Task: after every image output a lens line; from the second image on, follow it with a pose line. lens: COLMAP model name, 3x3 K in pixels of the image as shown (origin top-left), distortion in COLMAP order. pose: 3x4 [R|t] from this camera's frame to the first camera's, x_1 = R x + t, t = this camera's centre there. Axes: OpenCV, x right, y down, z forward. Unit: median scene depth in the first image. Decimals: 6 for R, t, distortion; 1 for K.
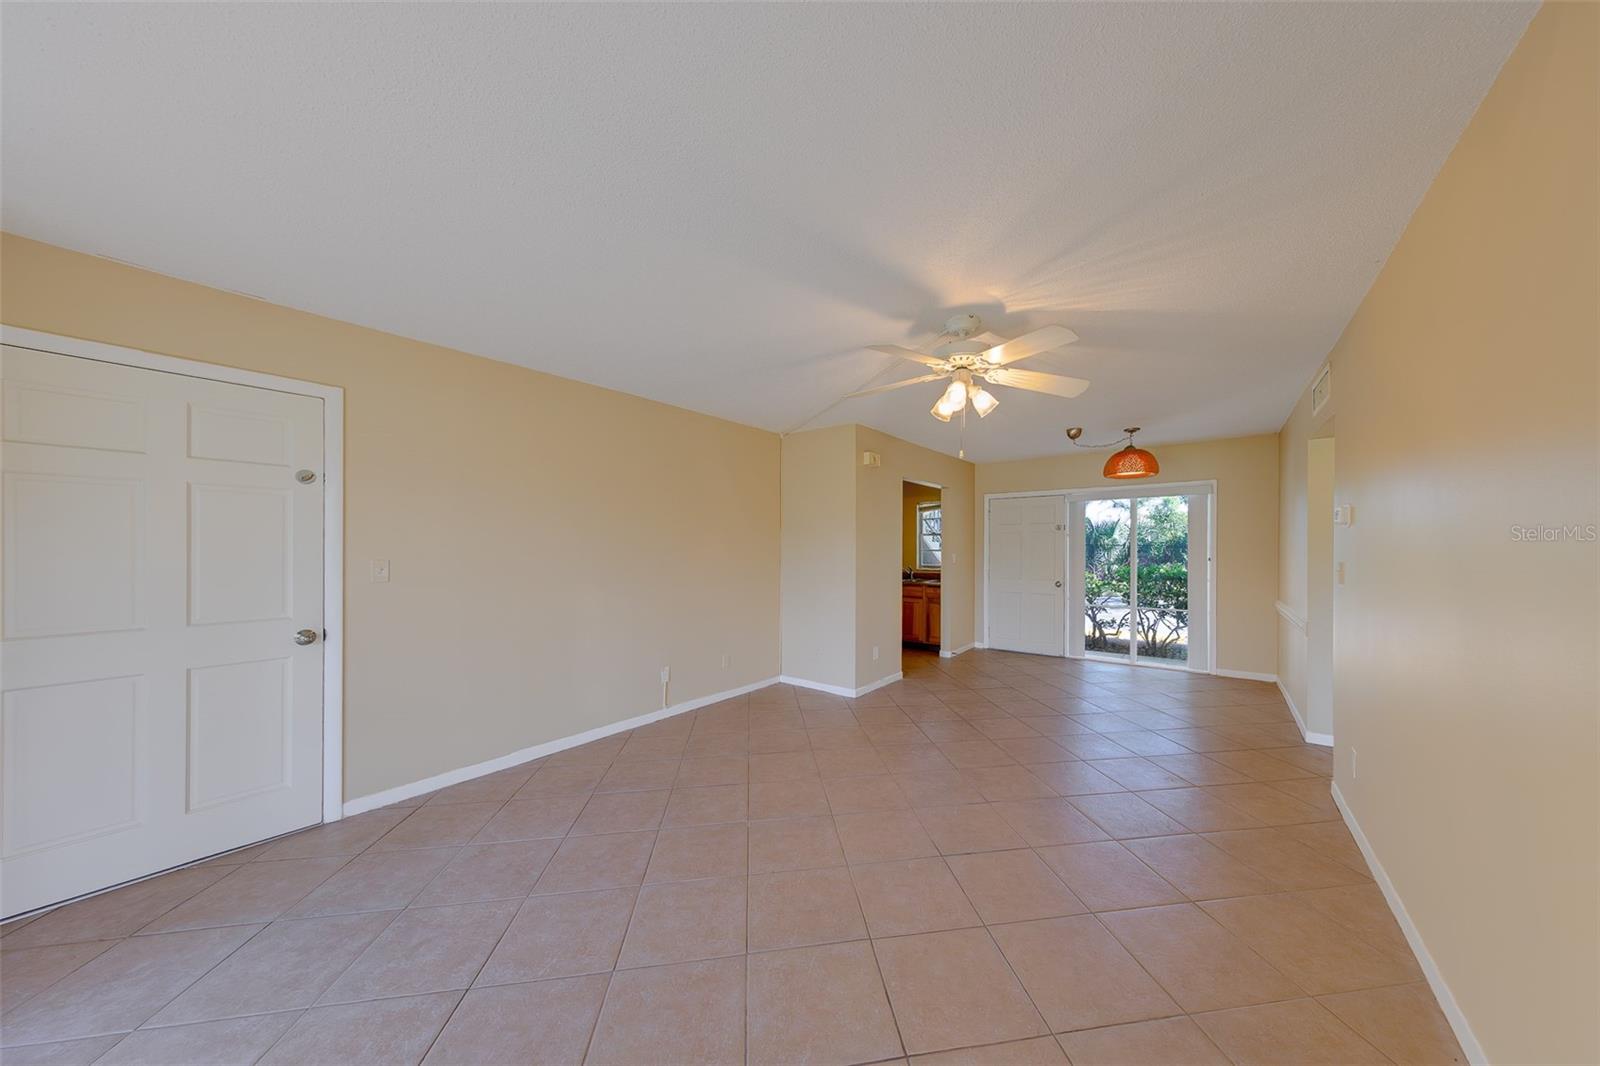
lens RADIAL K [[517.6, 0, 814.1], [0, 517.6, 547.5], [0, 0, 1]] dist [-0.000761, -0.000244]
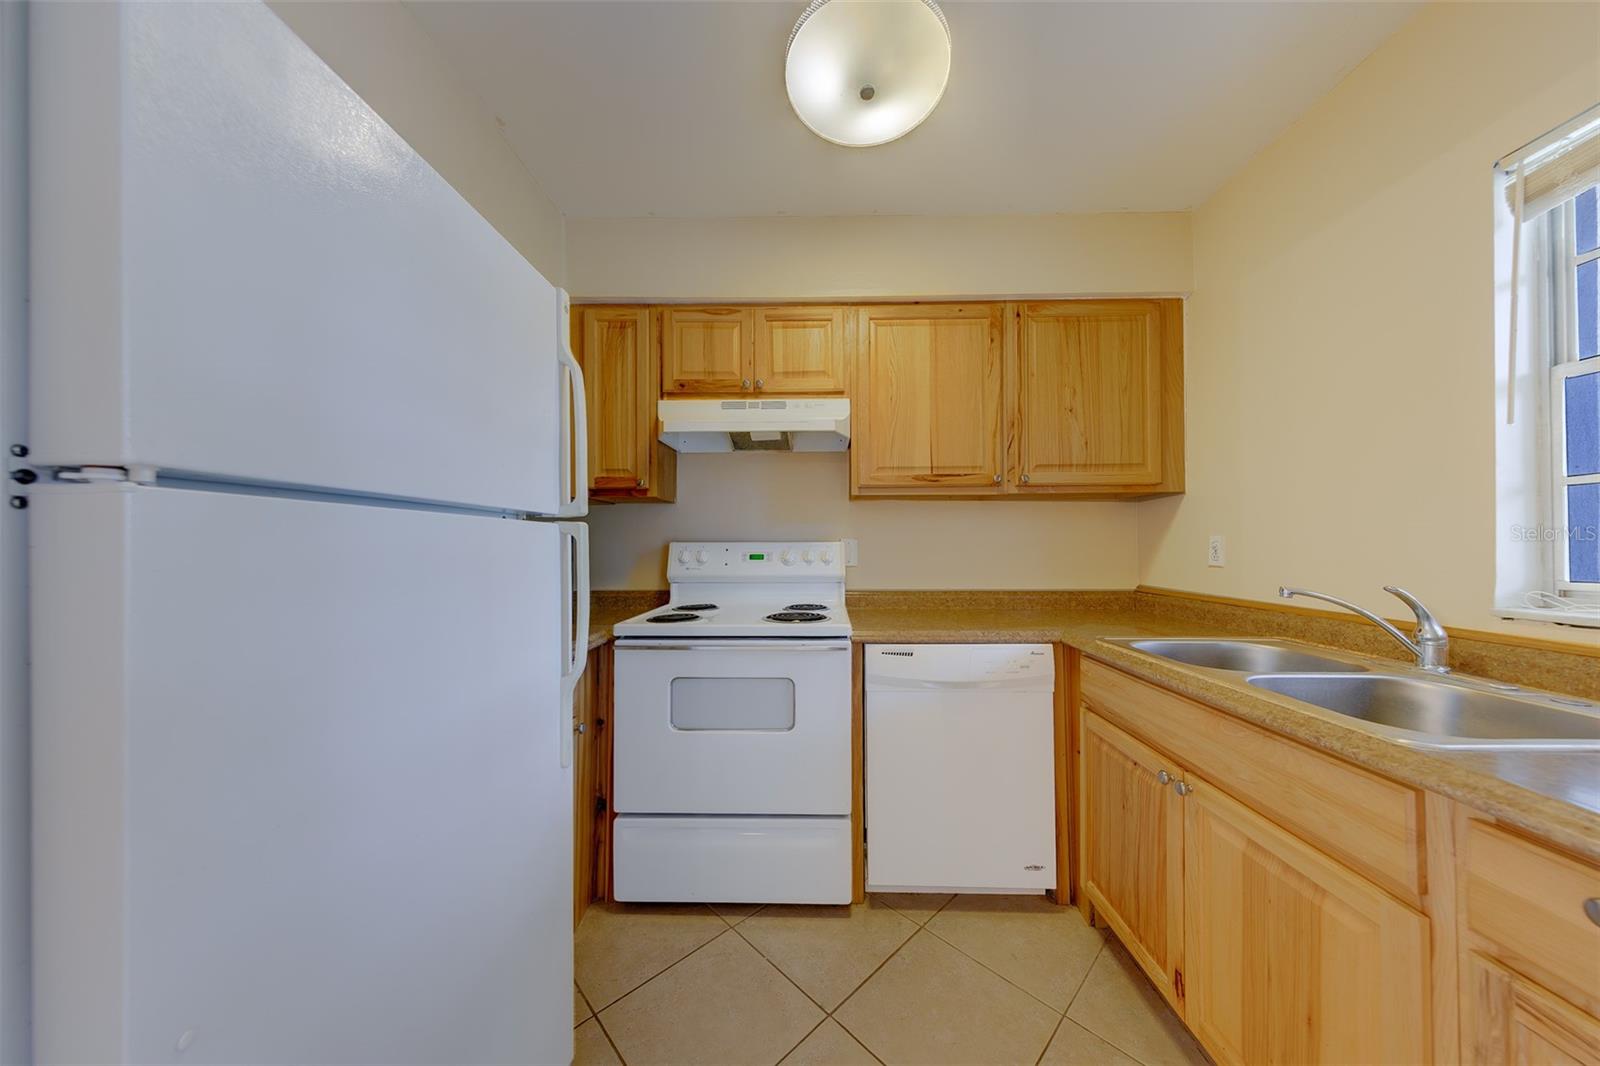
lens RADIAL K [[506.5, 0, 804.0], [0, 506.5, 541.5], [0, 0, 1]] dist [0.004626, -0.000082]
pose [[0.598434, -0.011306, -0.801092, 0.239733], [0.004582, 0.999932, -0.010689, 0.027697], [0.801159, 0.002726, 0.598445, 0.925061]]
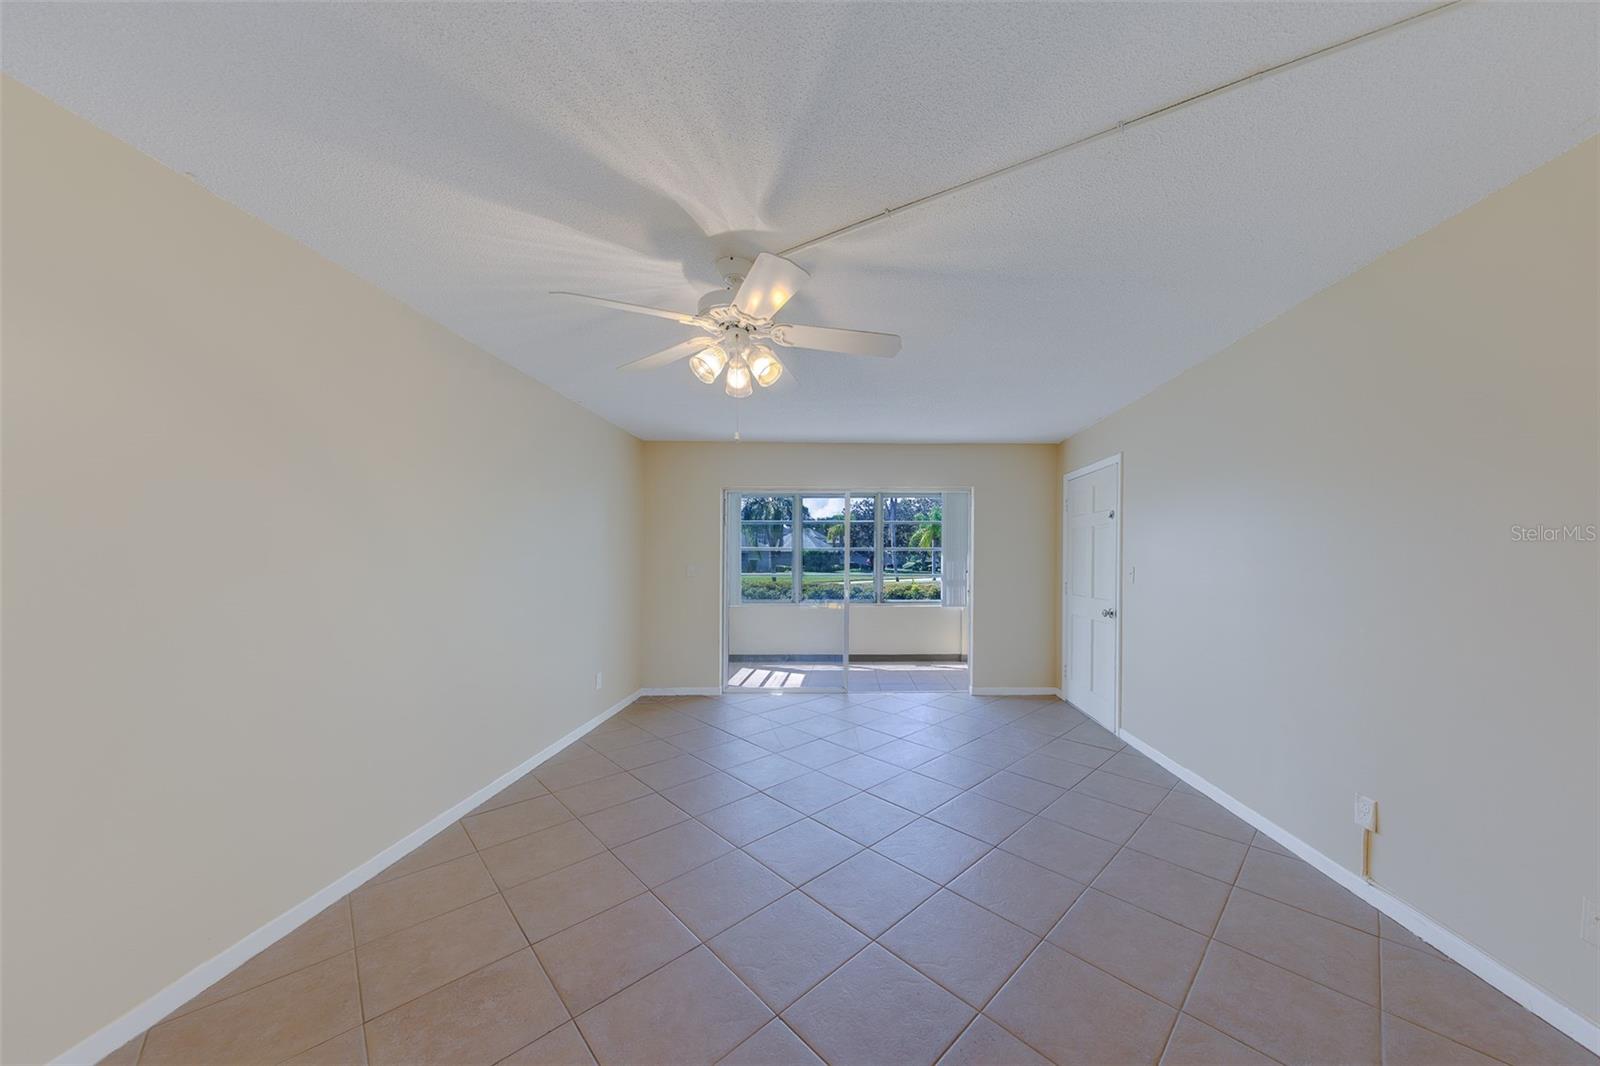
lens RADIAL K [[517.6, 0, 814.1], [0, 517.6, 547.5], [0, 0, 1]] dist [-0.000761, -0.000244]
pose [[-0.762267, -0.016959, -0.647040, 0.324700], [-0.002444, 0.999725, -0.023323, 0.002551], [0.647258, -0.016197, -0.762099, 0.679204]]
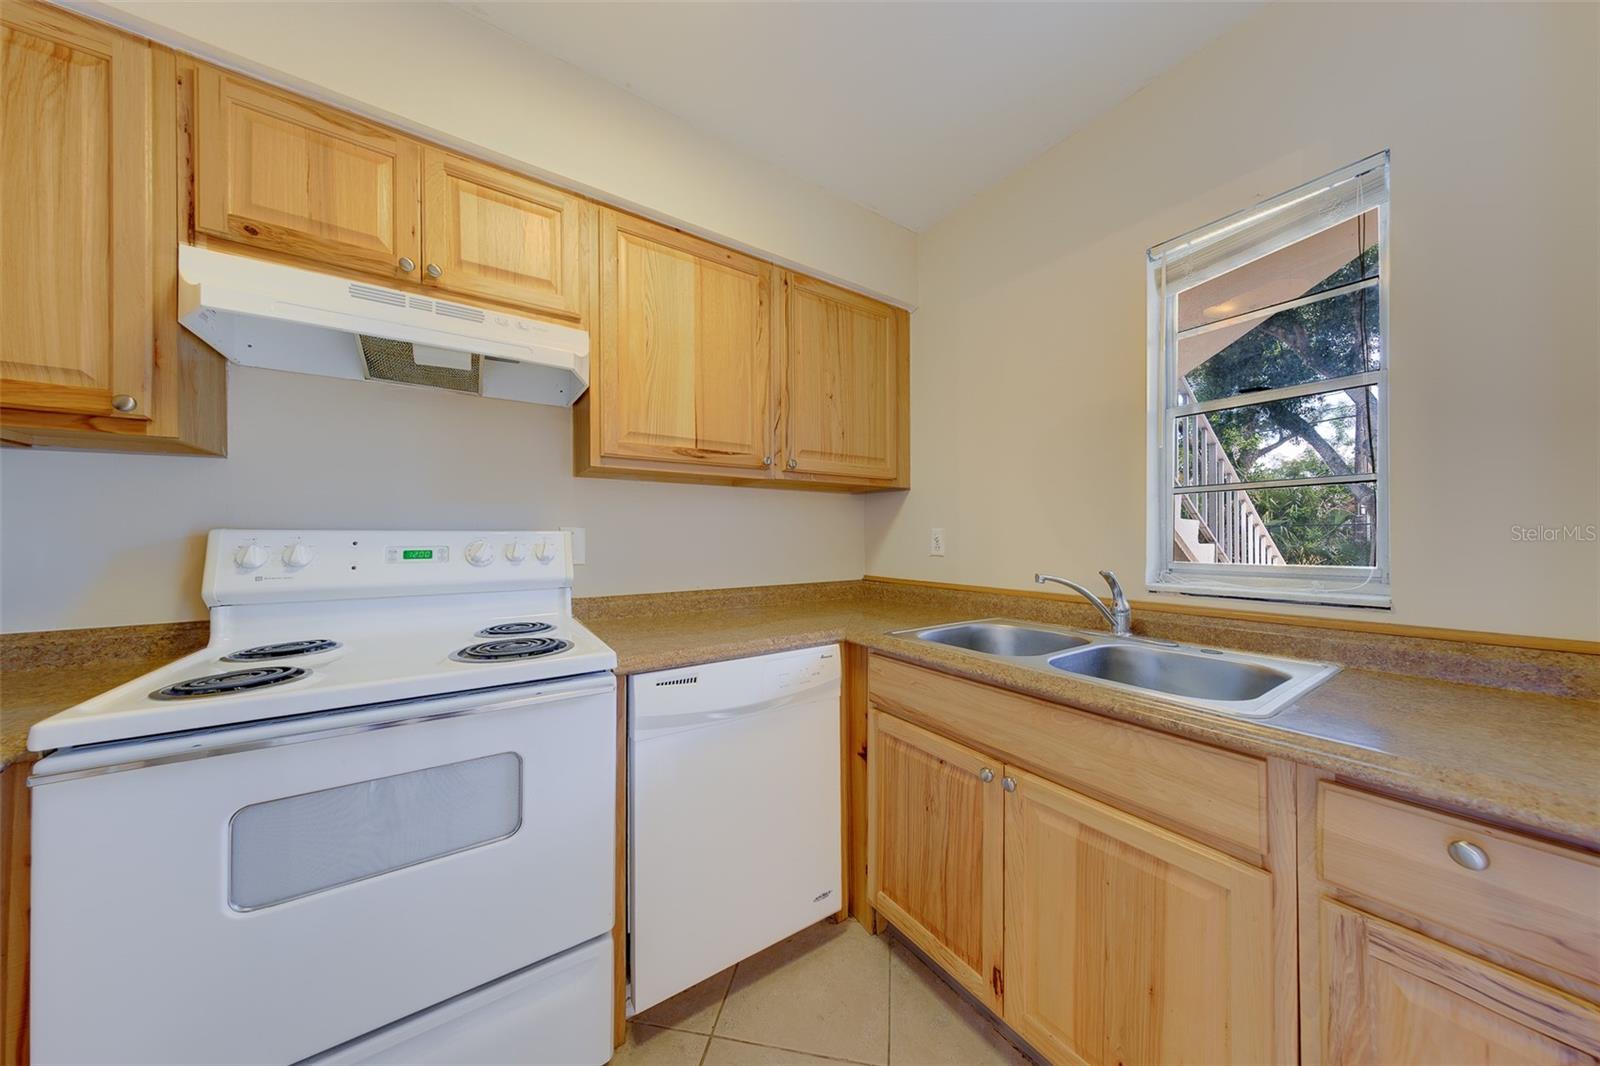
lens RADIAL K [[512.4, 0, 800.4], [0, 512.4, 535.8], [0, 0, 1]] dist [0.007725, -0.001555]
pose [[0.952756, -0.004613, -0.303703, 0.160816], [0.003910, 0.999988, -0.002924, 0.027777], [0.303713, 0.001598, 0.952762, 0.947943]]
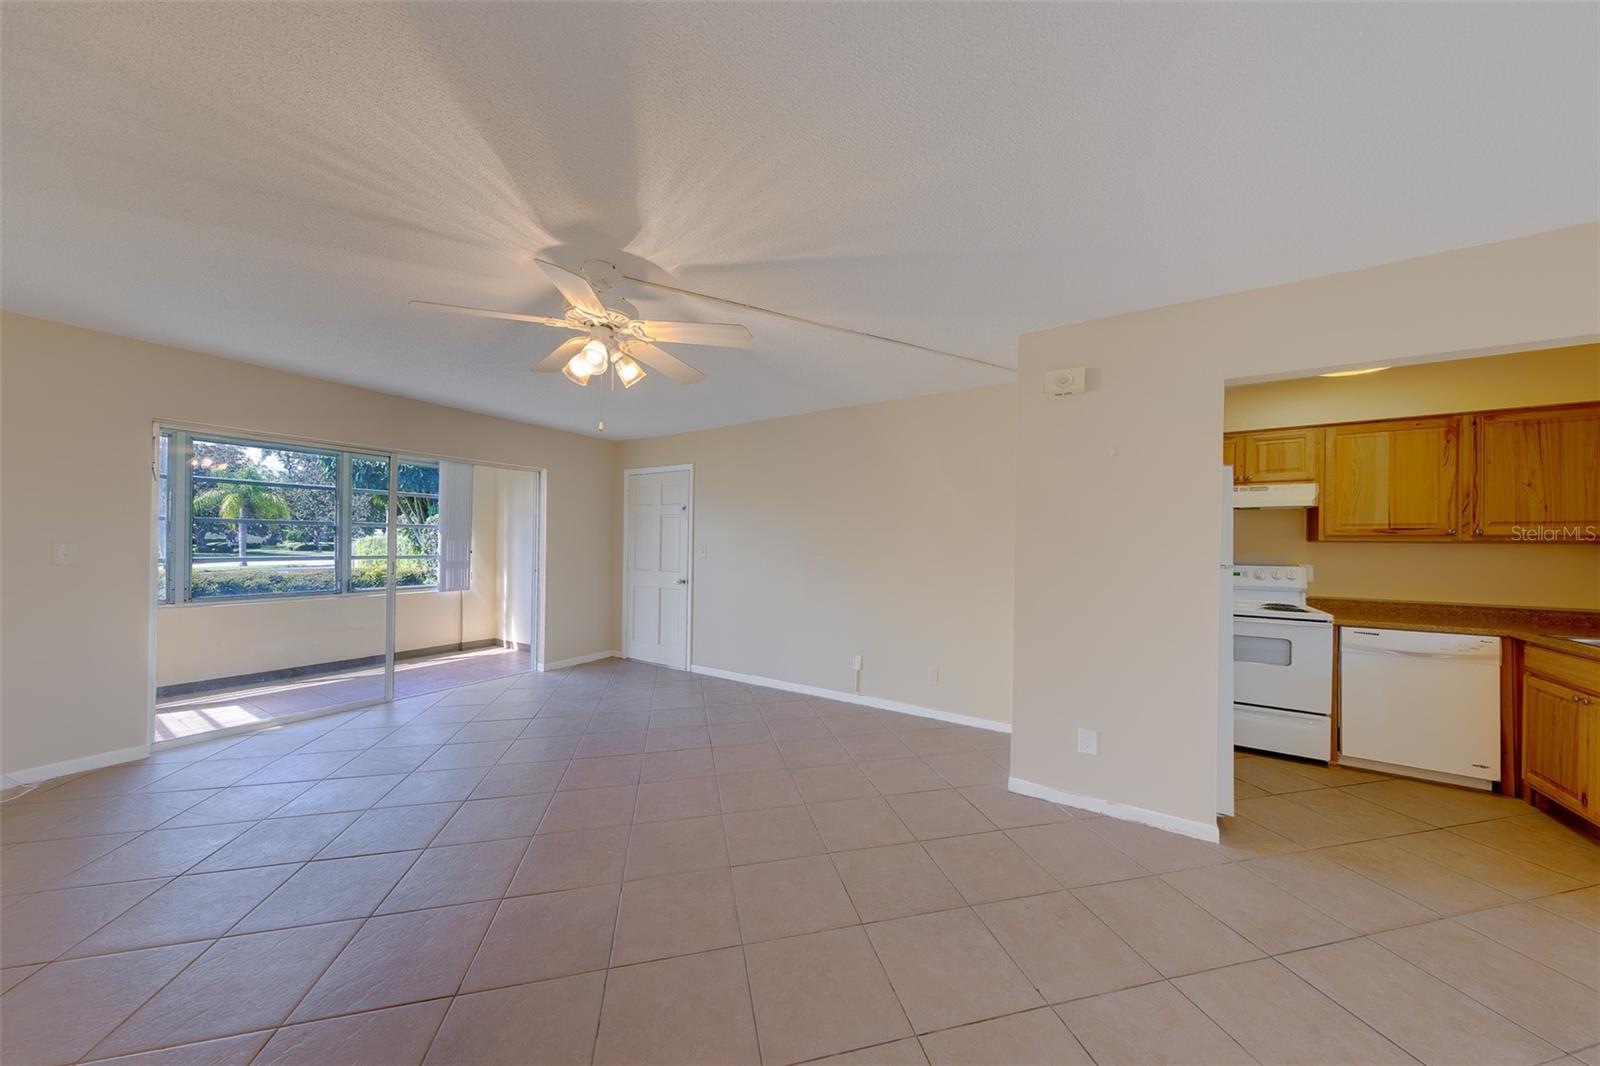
lens RADIAL K [[506.5, 0, 804.0], [0, 506.5, 541.5], [0, 0, 1]] dist [0.004626, -0.000082]
pose [[0.105840, -0.003630, -0.994377, 0.487804], [-0.011330, 0.999924, -0.004856, 0.004187], [0.994319, 0.011780, 0.105791, 0.528737]]
